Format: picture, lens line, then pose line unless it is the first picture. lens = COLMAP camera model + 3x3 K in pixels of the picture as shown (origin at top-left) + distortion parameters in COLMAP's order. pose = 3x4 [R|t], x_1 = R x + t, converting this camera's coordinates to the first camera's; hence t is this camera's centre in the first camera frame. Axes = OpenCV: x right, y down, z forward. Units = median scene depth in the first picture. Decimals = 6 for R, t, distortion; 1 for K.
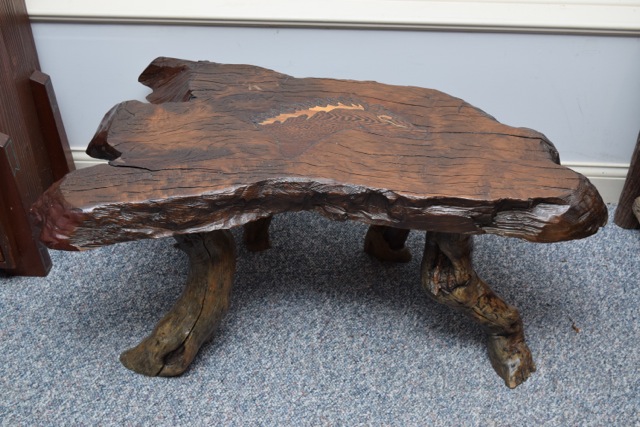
lens RADIAL K [[848.3, 0, 321.1], [0, 848.3, 216.1], [0, 0, 1]] dist [-0.037616, 0.000000]
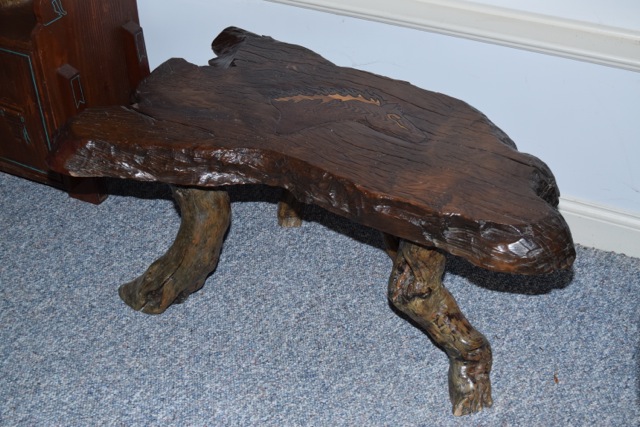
lens RADIAL K [[862.8, 0, 320.5], [0, 862.8, 212.6], [0, 0, 1]] dist [-0.036183, 0.000000]
pose [[0.931522, 0.220602, -0.289140, 0.310238], [-0.225179, 0.974155, 0.017783, -0.004637], [0.285590, 0.048543, 0.957122, 0.008002]]
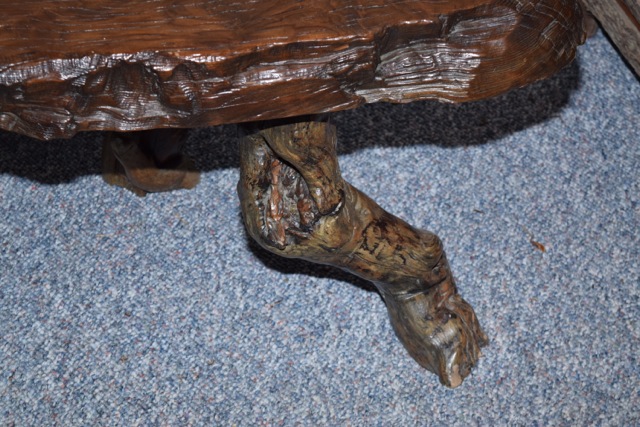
lens RADIAL K [[1442.1, 0, 320.4], [0, 1442.1, 212.8], [0, 0, 1]] dist [0.070848, 0.000000]
pose [[0.950601, -0.211814, 0.226921, -0.029126], [0.190898, 0.975346, 0.110715, -0.013160], [-0.244777, -0.061927, 0.967600, 0.173683]]
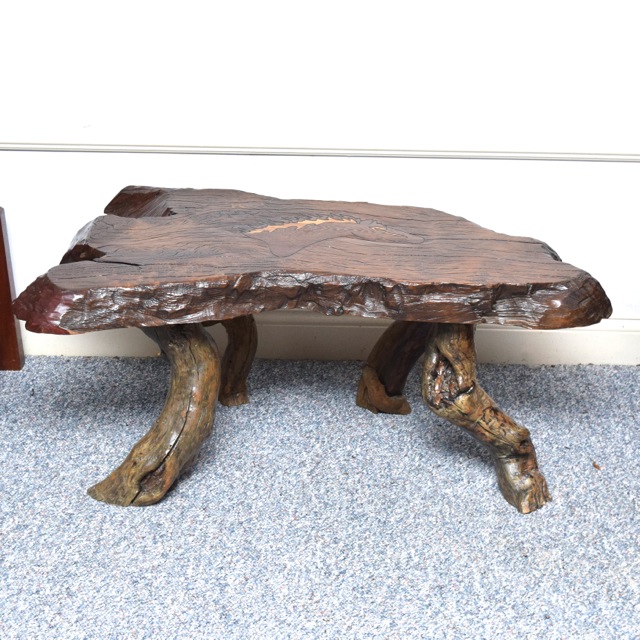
lens RADIAL K [[1436.1, 0, 287.4], [0, 1436.1, 332.0], [0, 0, 1]] dist [-0.043376, 0.000000]
pose [[0.999738, -0.001275, 0.022852, -0.062881], [0.006629, 0.971775, -0.235817, 0.370202], [-0.021906, 0.235906, 0.971529, -0.524528]]
